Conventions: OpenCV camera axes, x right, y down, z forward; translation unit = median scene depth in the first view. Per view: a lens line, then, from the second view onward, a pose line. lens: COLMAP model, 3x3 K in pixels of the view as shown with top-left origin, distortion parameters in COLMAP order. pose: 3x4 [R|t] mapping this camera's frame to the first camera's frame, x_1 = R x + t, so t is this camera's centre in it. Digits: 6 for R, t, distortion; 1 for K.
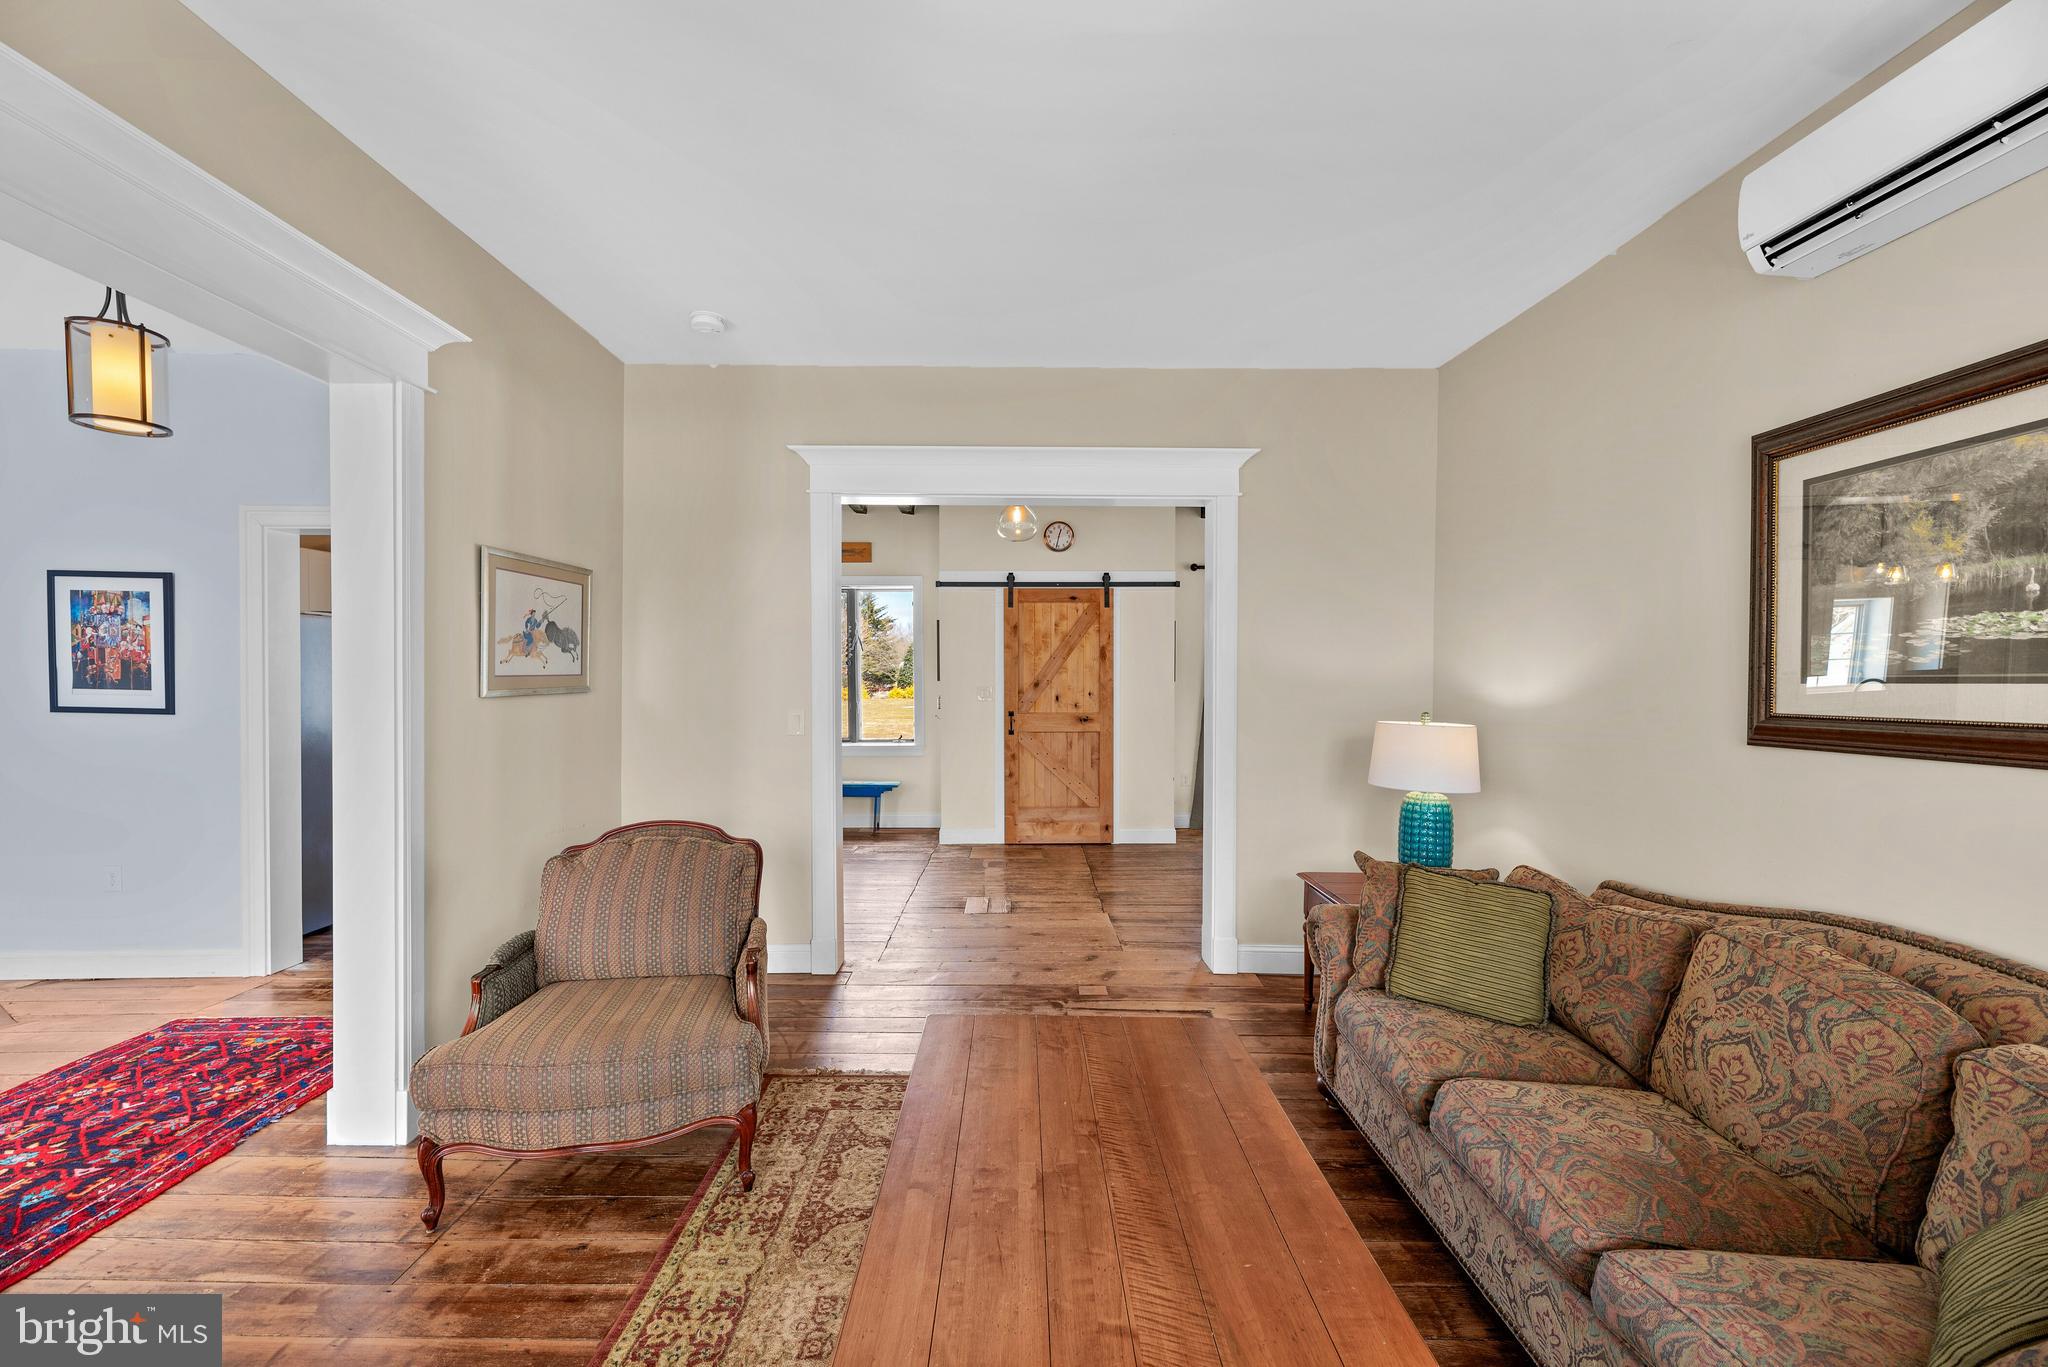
lens RADIAL K [[832.4, 0, 1017.9], [0, 832.4, 695.0], [0, 0, 1]] dist [0.006645, -0.001299]
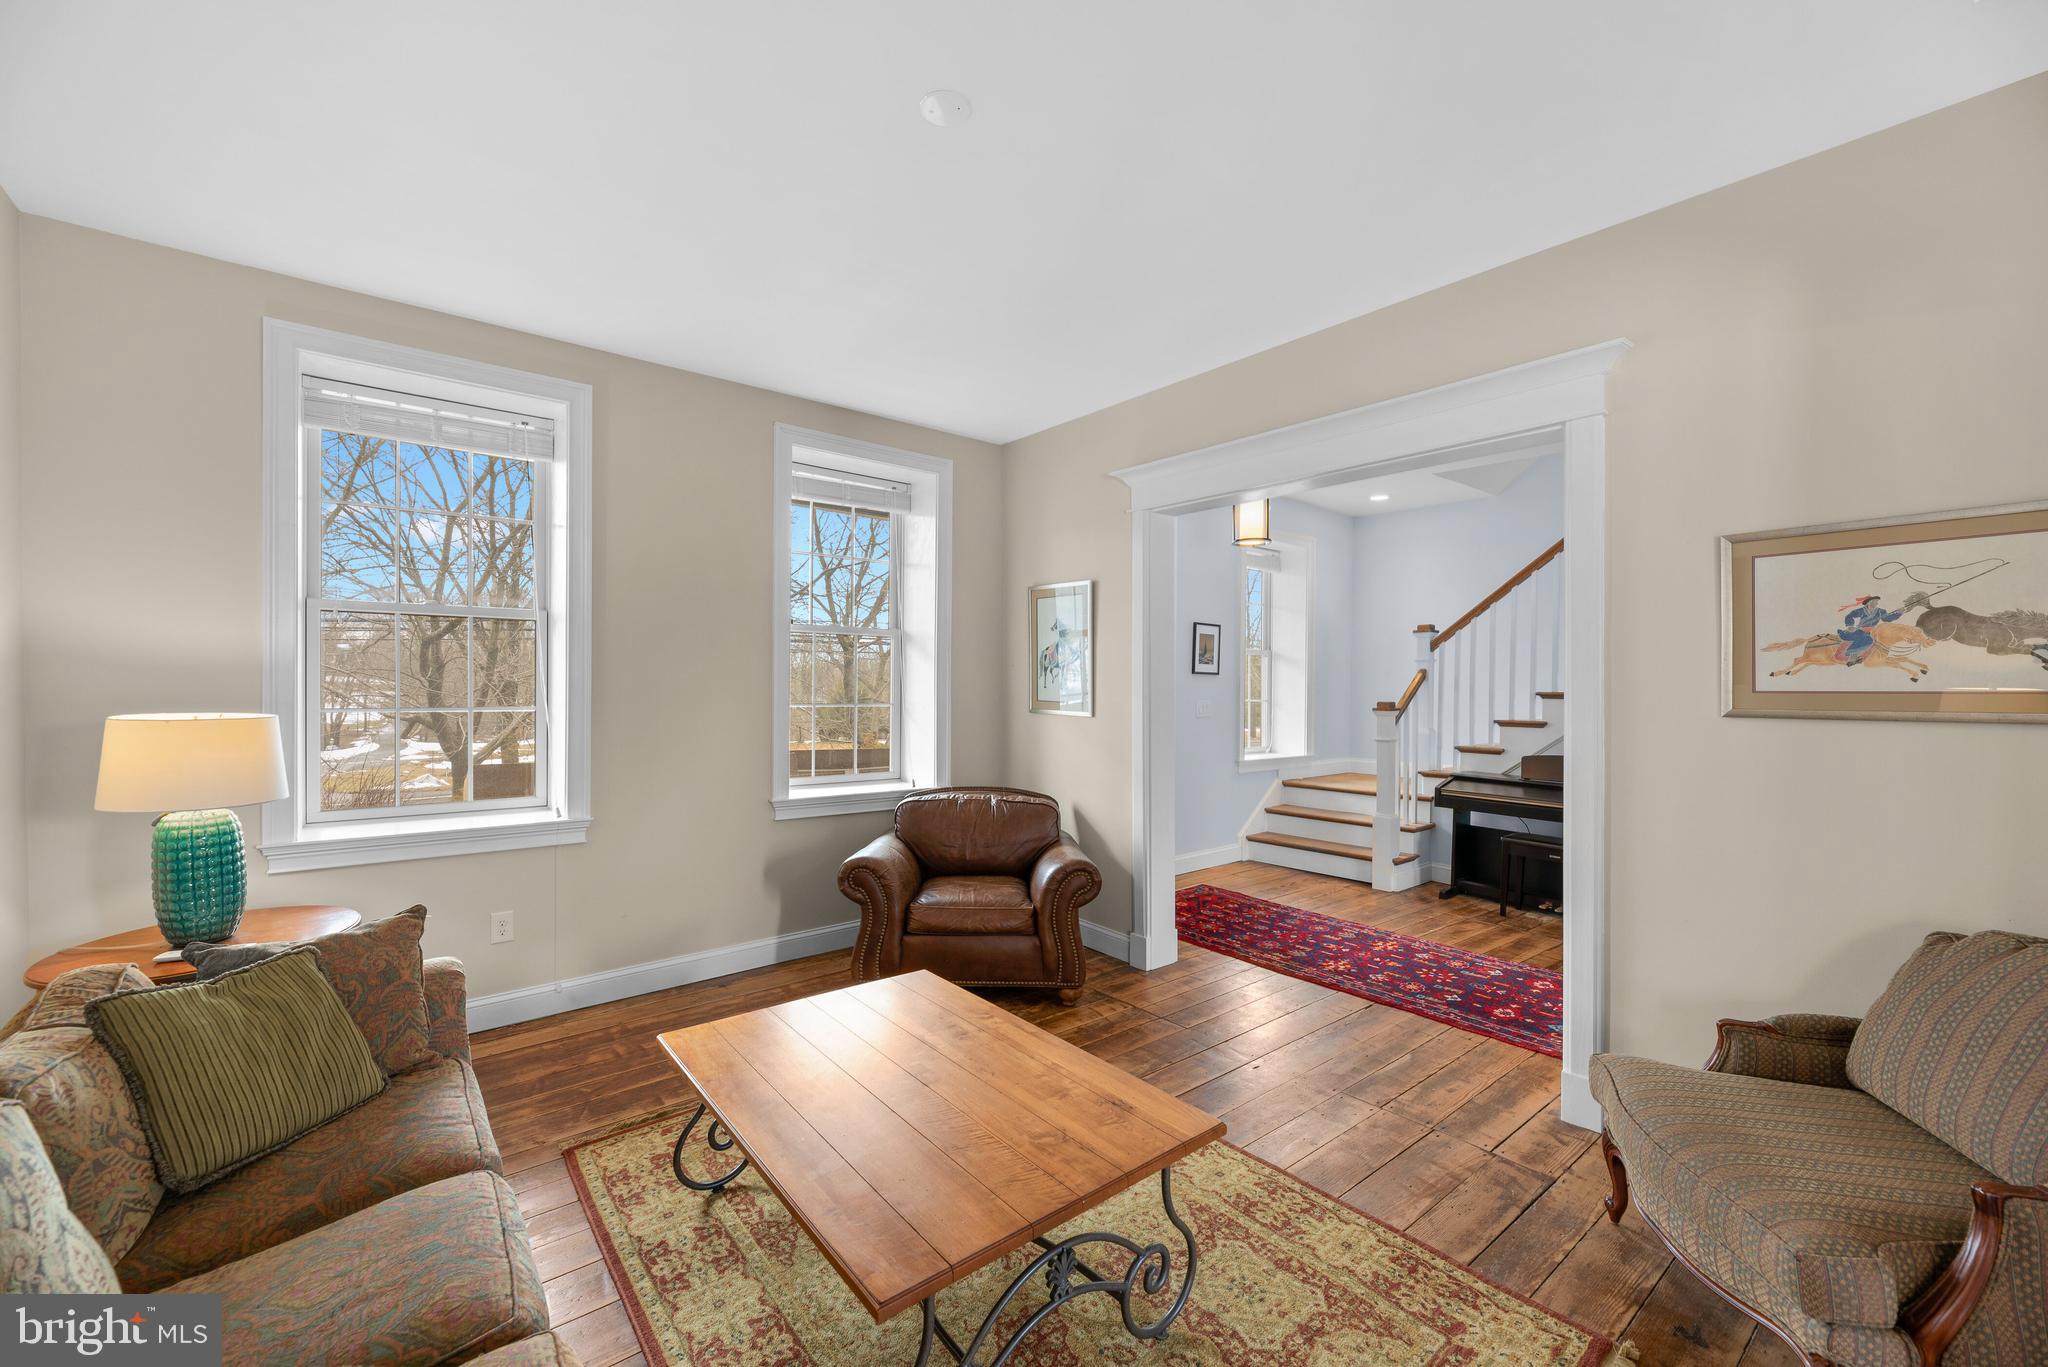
lens RADIAL K [[832.4, 0, 1025.9], [0, 832.4, 689.2], [0, 0, 1]] dist [0.006645, -0.001299]
pose [[-0.778731, -0.002432, -0.627353, 0.380825], [-0.024041, 0.999374, 0.025968, -0.026092], [0.626897, 0.035304, -0.778302, 1.071630]]
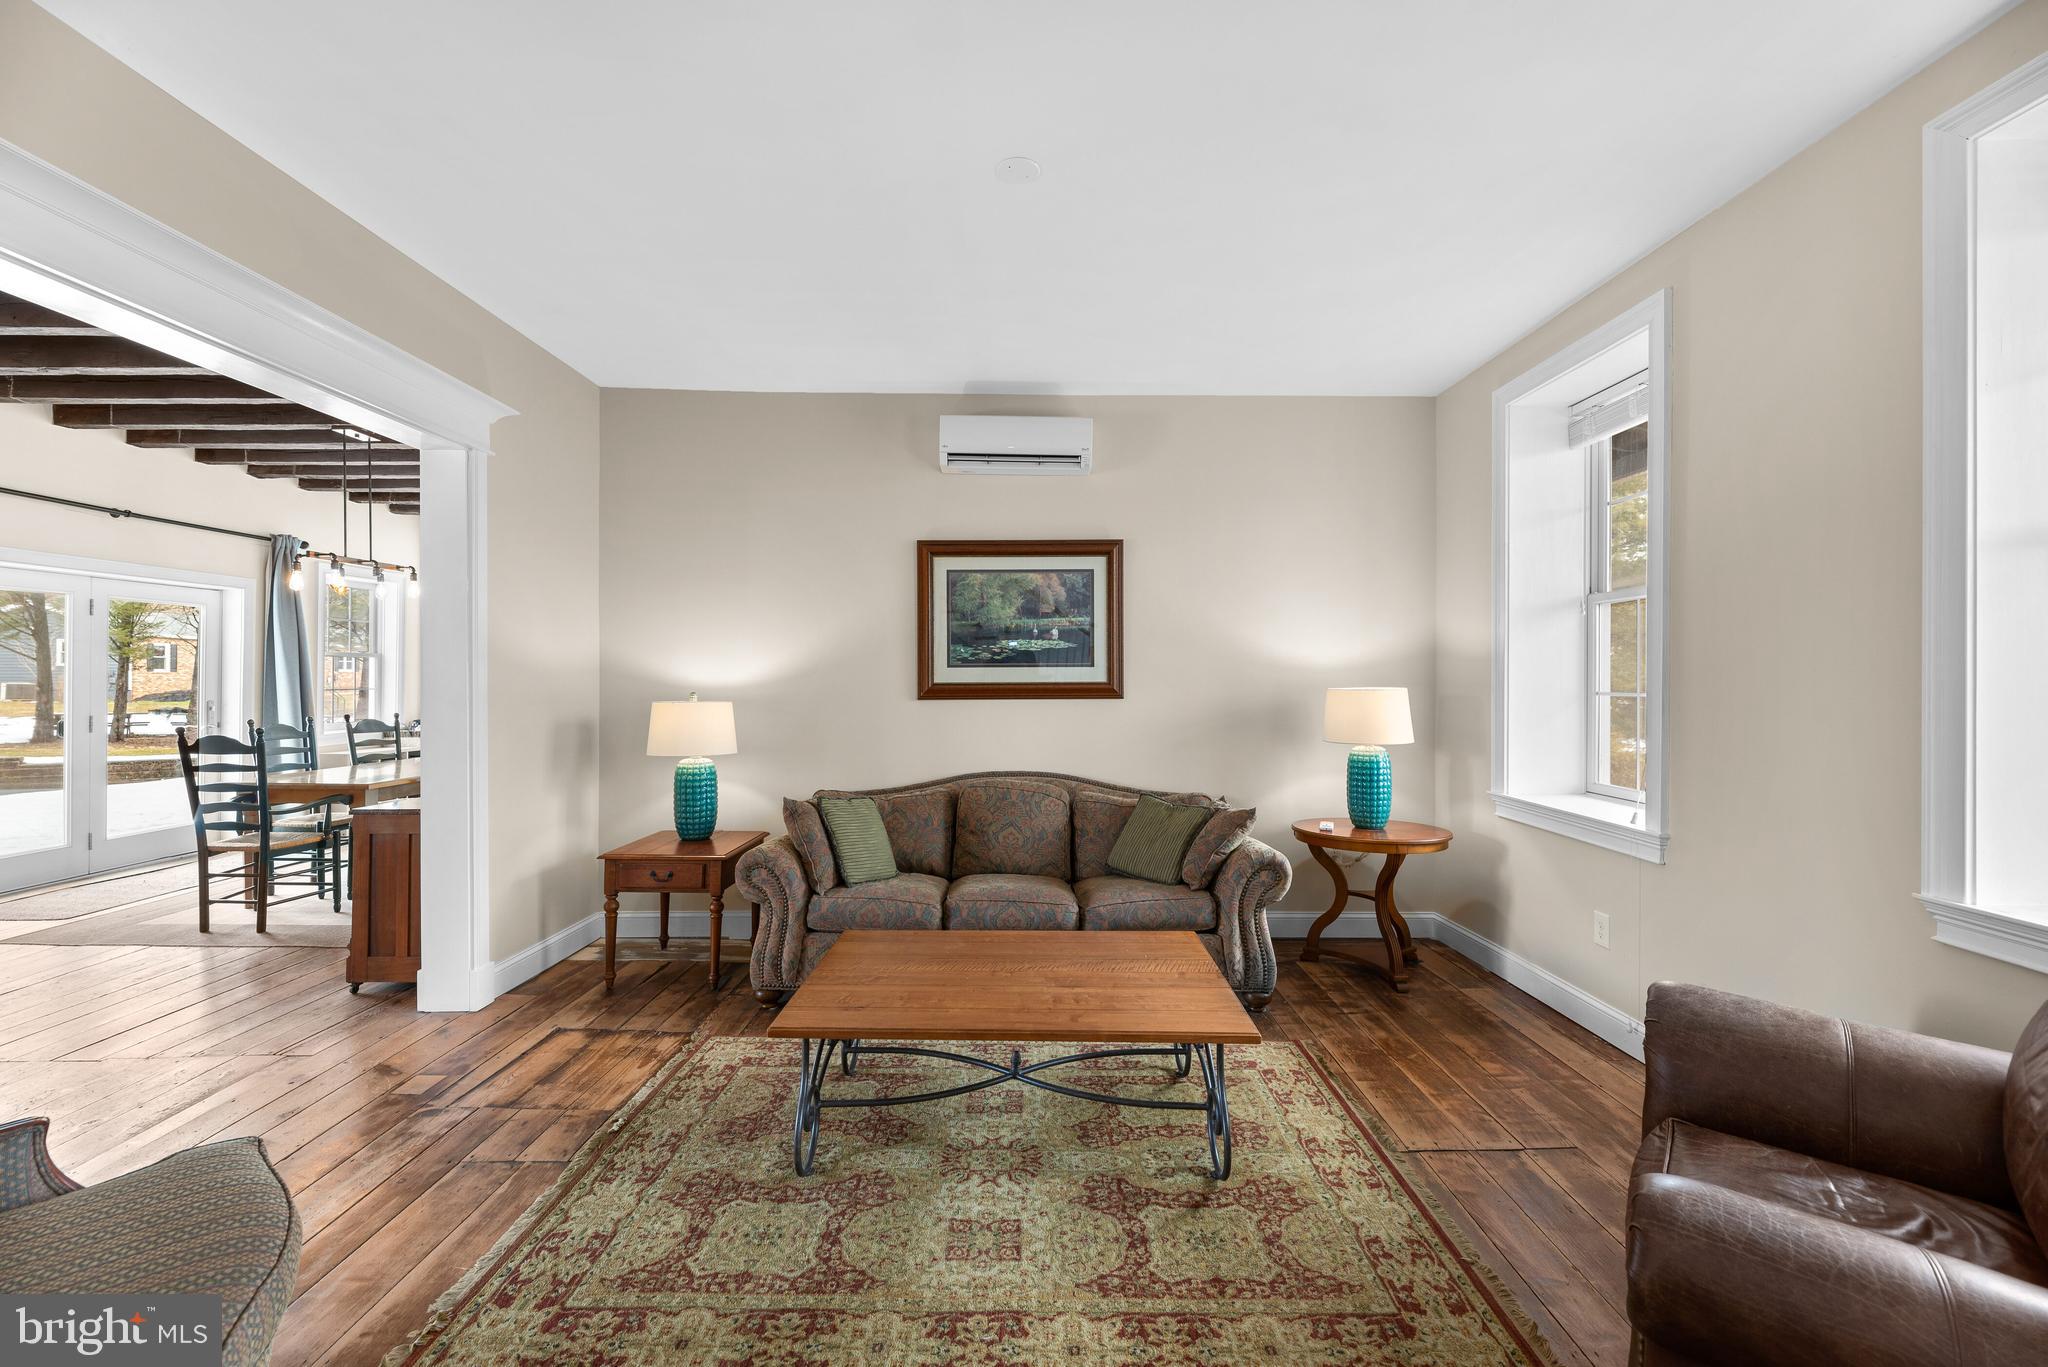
lens RADIAL K [[832.4, 0, 1024.7], [0, 832.4, 680.5], [0, 0, 1]] dist [0.006645, -0.001299]
pose [[0.005601, -0.007748, 0.999954, -0.731604], [0.021354, 0.999743, 0.007627, 0.004267], [-0.999756, 0.021311, 0.005765, 0.515594]]
